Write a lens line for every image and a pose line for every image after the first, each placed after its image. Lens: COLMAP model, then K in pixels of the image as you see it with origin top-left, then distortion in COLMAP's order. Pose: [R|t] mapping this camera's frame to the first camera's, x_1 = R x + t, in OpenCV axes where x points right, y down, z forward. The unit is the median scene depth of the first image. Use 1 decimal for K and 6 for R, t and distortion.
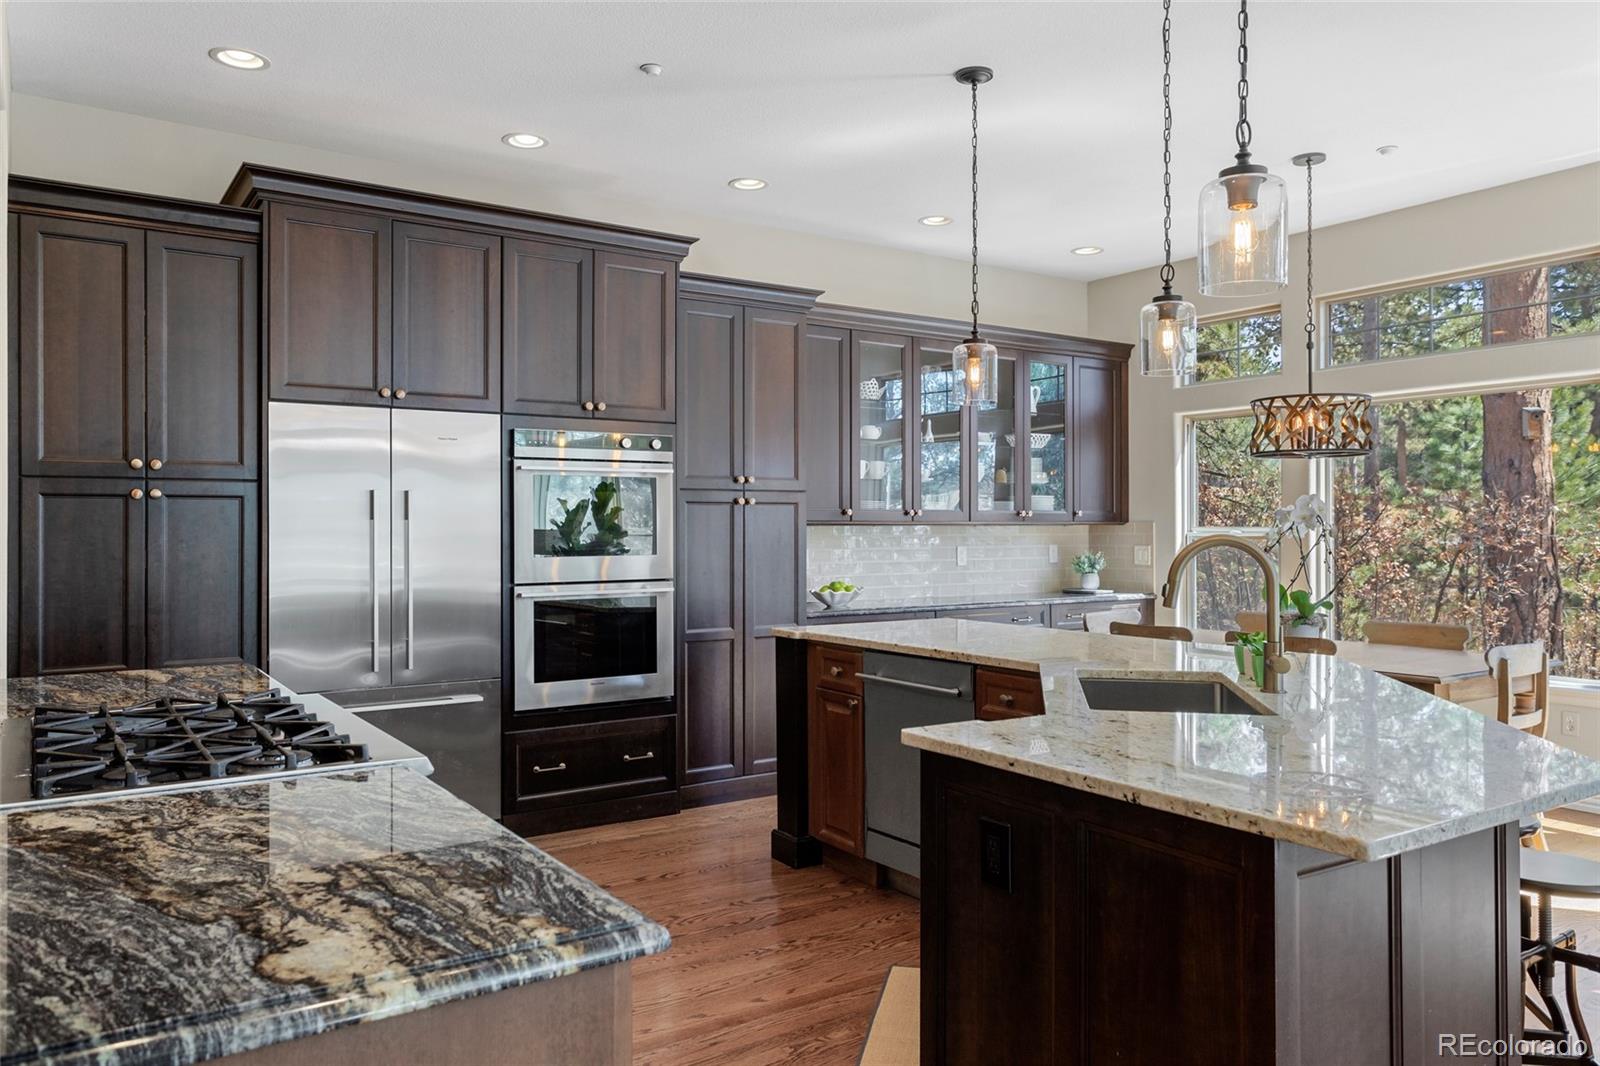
lens RADIAL K [[1128.0, 0, 792.9], [0, 1128.0, 532.1], [0, 0, 1]] dist [-0.009666, -0.002586]
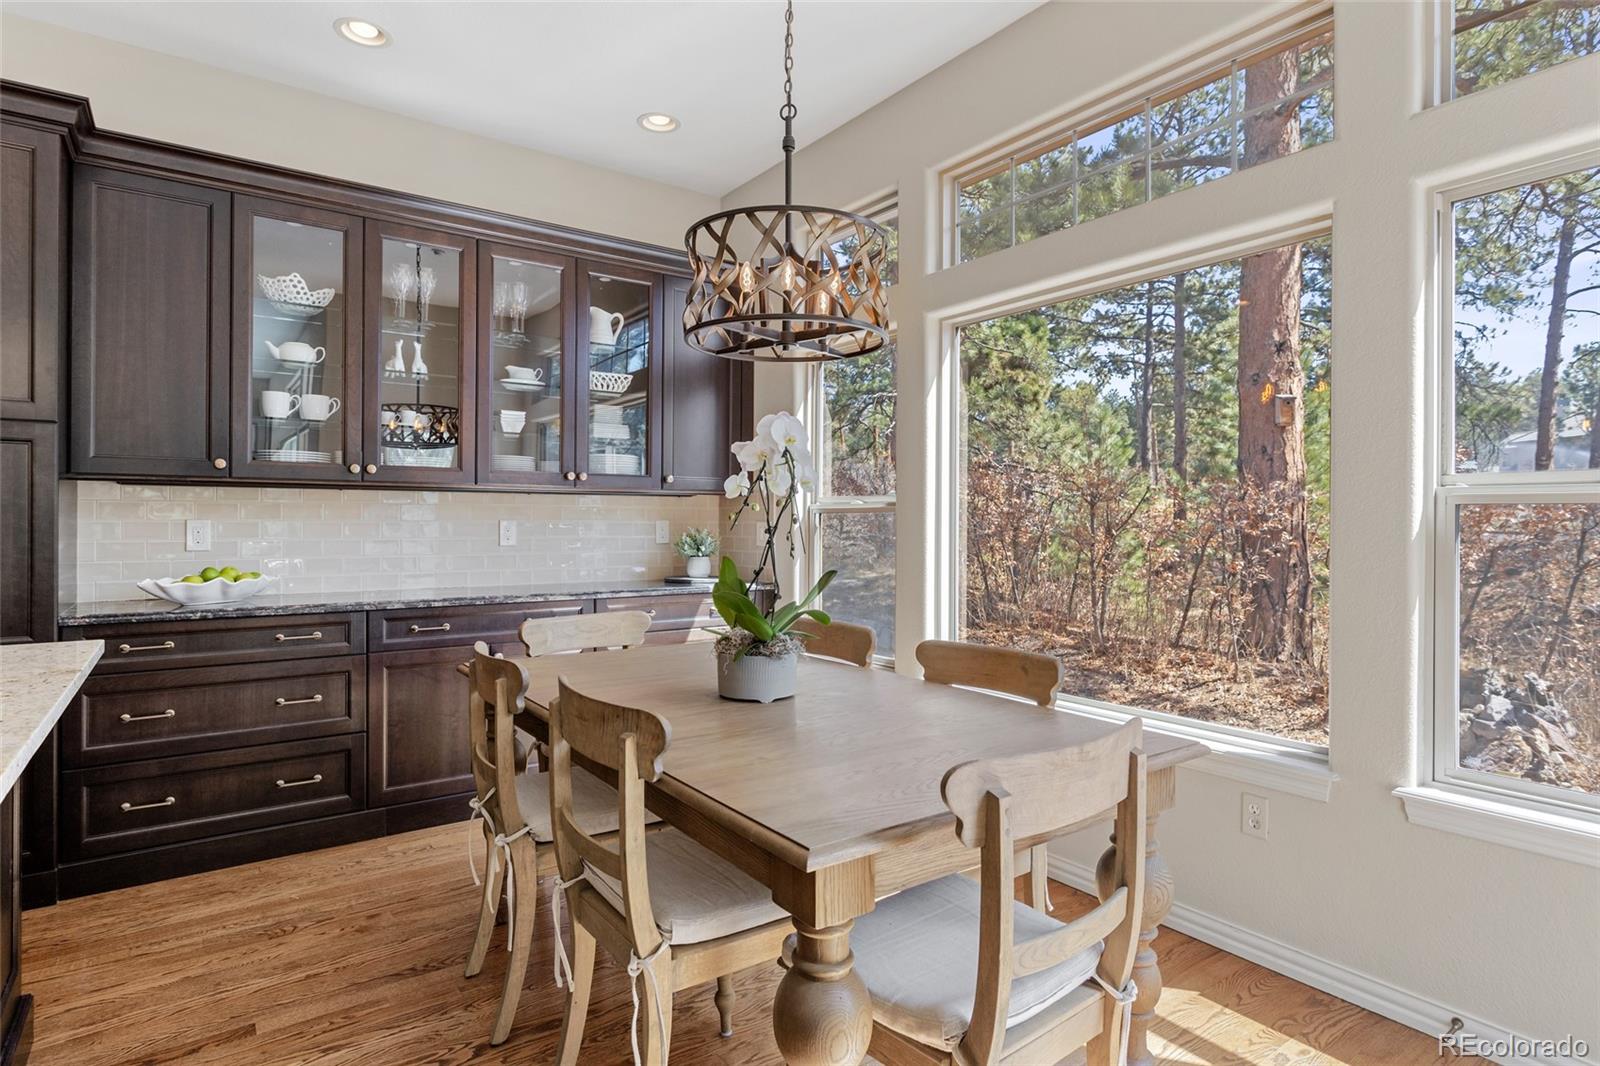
lens RADIAL K [[847.6, 0, 802.9], [0, 847.6, 524.0], [0, 0, 1]] dist [-0.000614, 0.003864]
pose [[0.999238, 0.007056, 0.038385, 0.211206], [-0.007099, 0.999974, 0.000999, 0.008582], [-0.038377, -0.001271, 0.999263, 0.271986]]
